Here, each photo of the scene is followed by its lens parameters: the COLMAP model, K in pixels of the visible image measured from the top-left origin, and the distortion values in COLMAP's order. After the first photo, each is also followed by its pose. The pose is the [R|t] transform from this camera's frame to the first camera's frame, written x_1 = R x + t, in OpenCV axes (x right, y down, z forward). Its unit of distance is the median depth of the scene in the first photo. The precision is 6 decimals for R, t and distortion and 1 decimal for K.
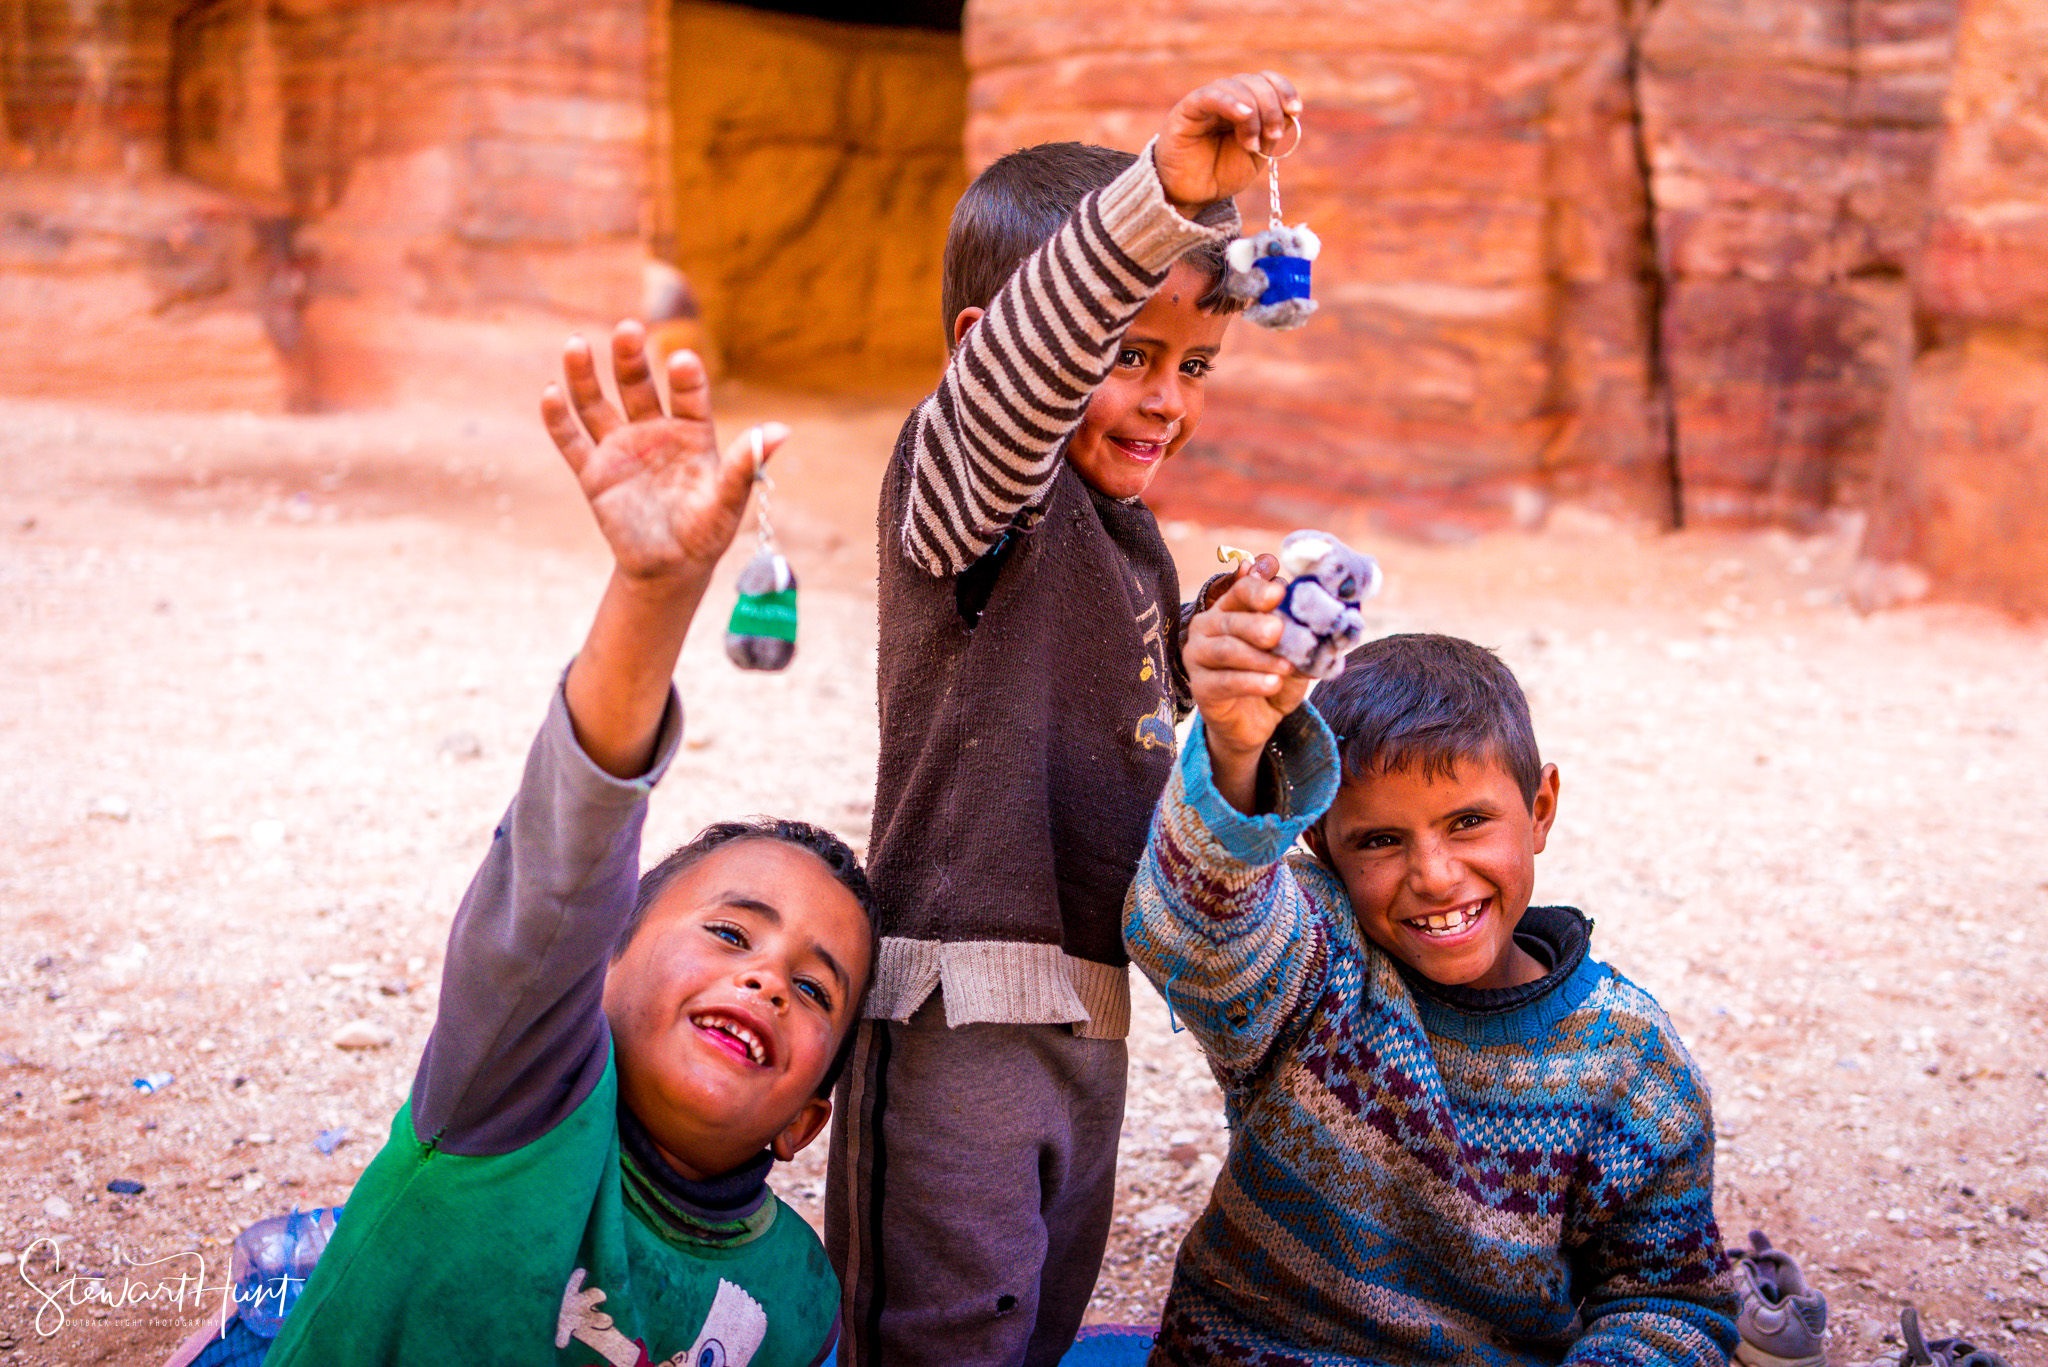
lens RADIAL K [[2205.3, 0, 1068.2], [0, 2205.3, 600.1], [0, 0, 1]] dist [0.004812, -0.008820]
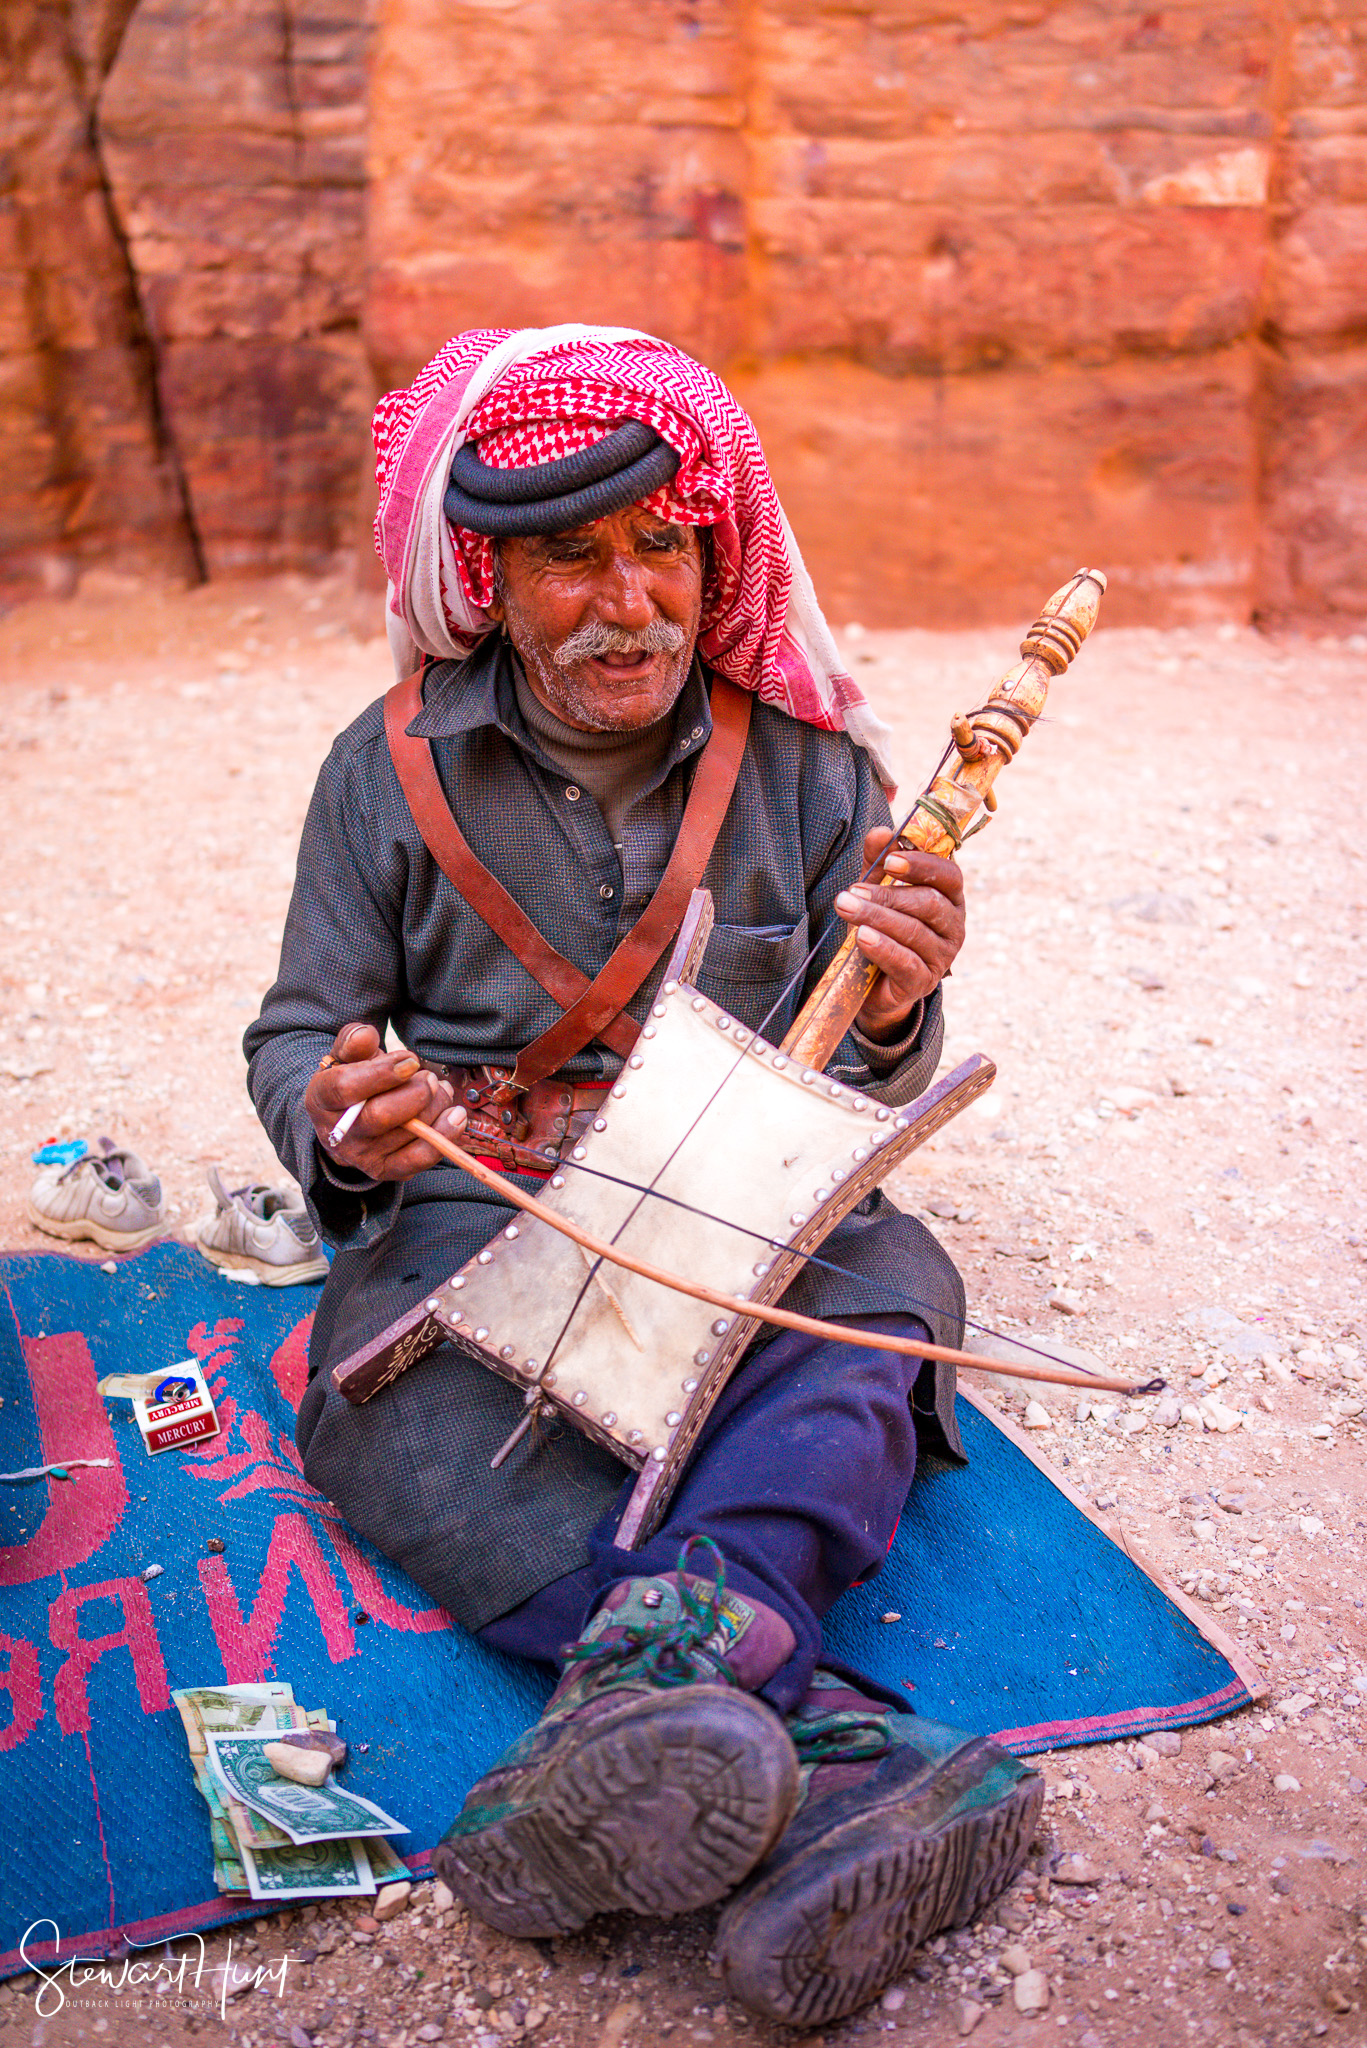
lens RADIAL K [[2157.5, 0, 678.0], [0, 2157.5, 949.6], [0, 0, 1]] dist [0.007281, -0.012184]
pose [[0.914580, -0.159076, 0.371805, 0.072194], [0.115348, 0.983807, 0.137182, 0.026529], [-0.387606, -0.082577, 0.918119, -0.064297]]
